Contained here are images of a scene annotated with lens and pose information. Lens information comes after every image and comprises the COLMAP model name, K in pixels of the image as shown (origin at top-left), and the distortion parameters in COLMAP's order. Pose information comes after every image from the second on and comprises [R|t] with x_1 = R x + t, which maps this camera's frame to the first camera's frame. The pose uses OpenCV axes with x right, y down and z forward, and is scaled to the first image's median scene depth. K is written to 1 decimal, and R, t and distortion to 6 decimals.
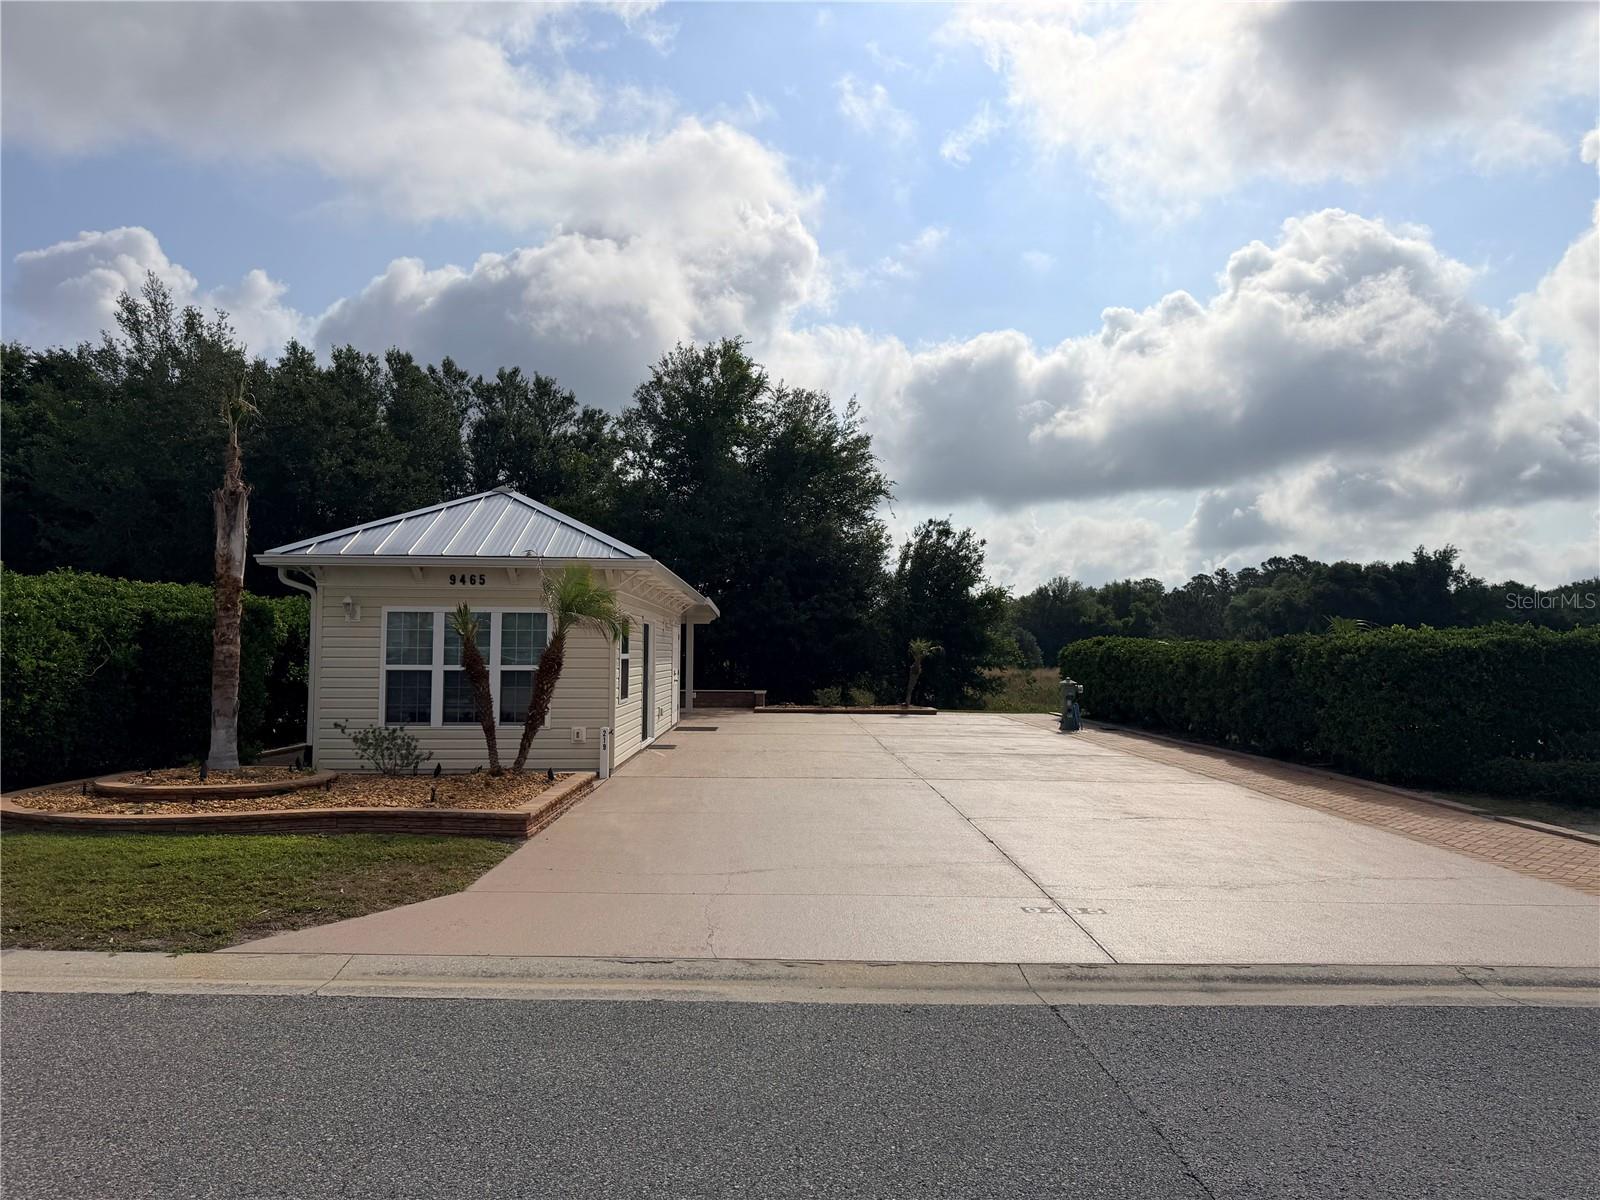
lens RADIAL K [[1120.9, 0, 812.3], [0, 1120.9, 605.7], [0, 0, 1]] dist [0.031514, -0.035840]
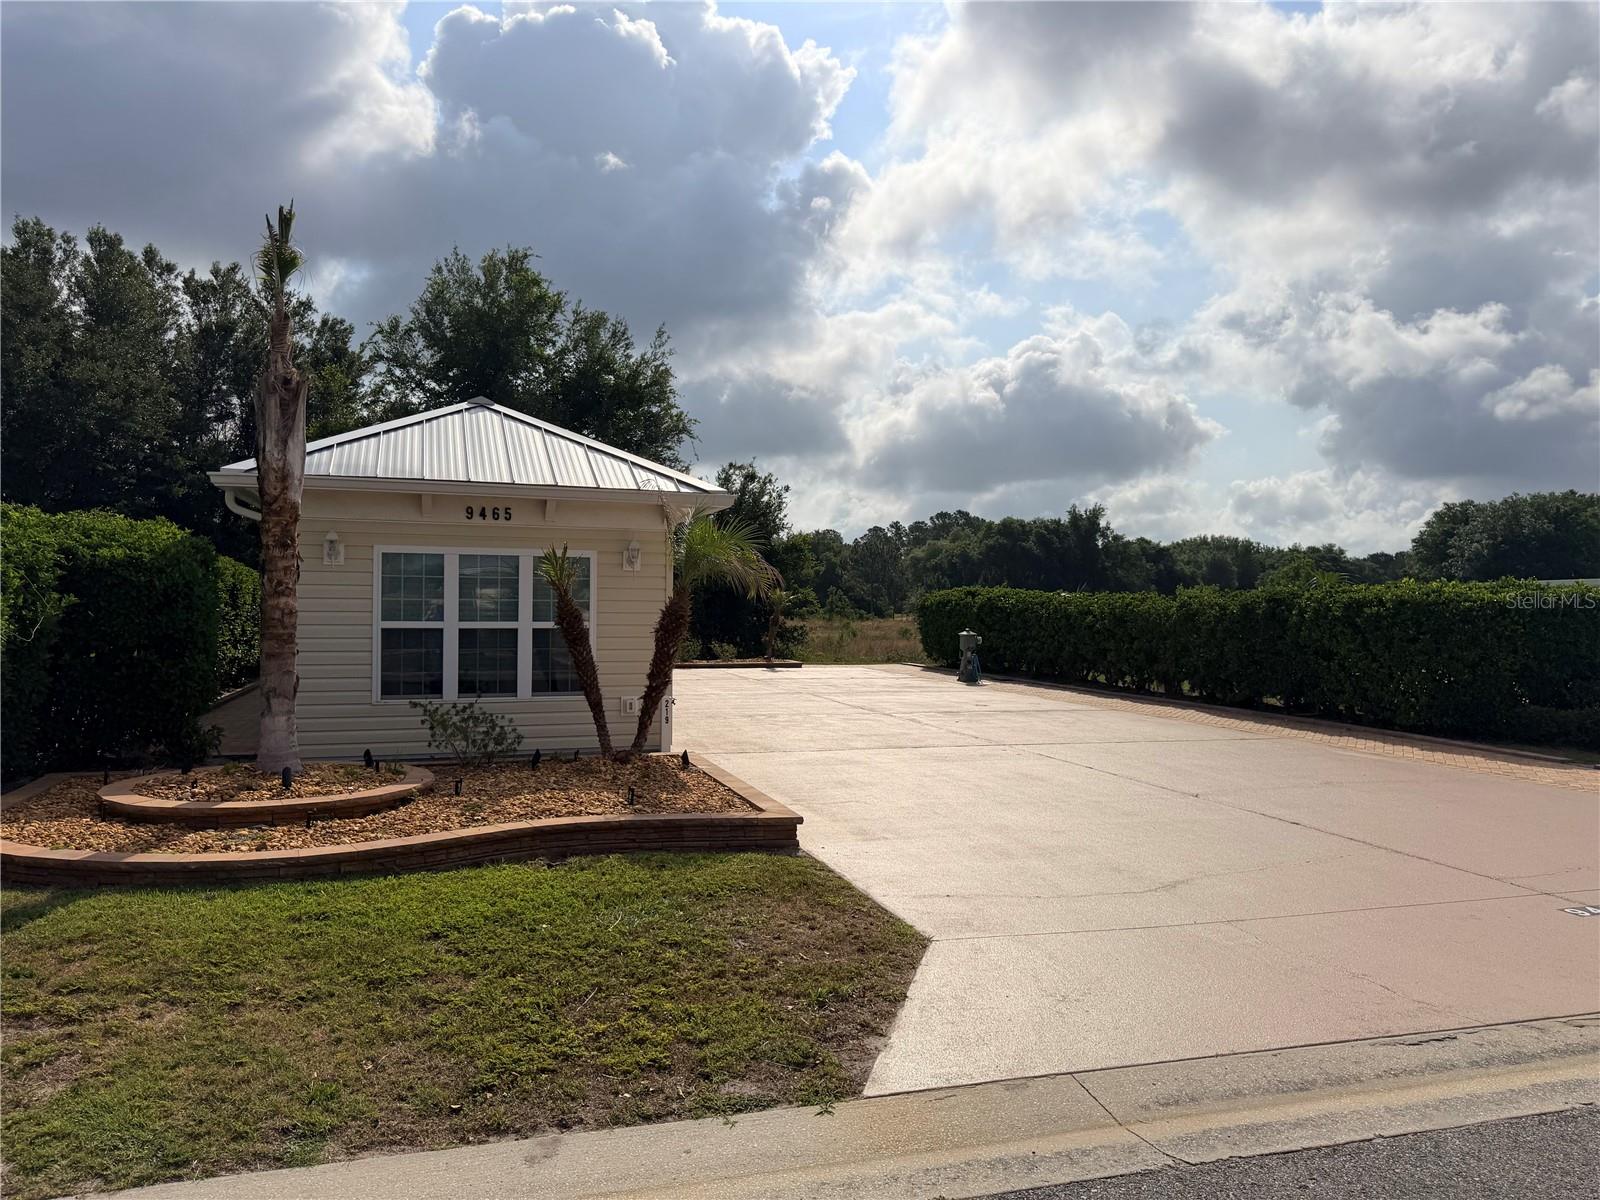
lens RADIAL K [[1120.9, 0, 804.5], [0, 1120.9, 612.9], [0, 0, 1]] dist [0.031514, -0.035840]
pose [[0.960319, -0.000716, 0.278904, -0.151607], [-0.014176, 0.998579, 0.051373, 0.001478], [-0.278544, -0.053288, 0.958944, 0.086479]]
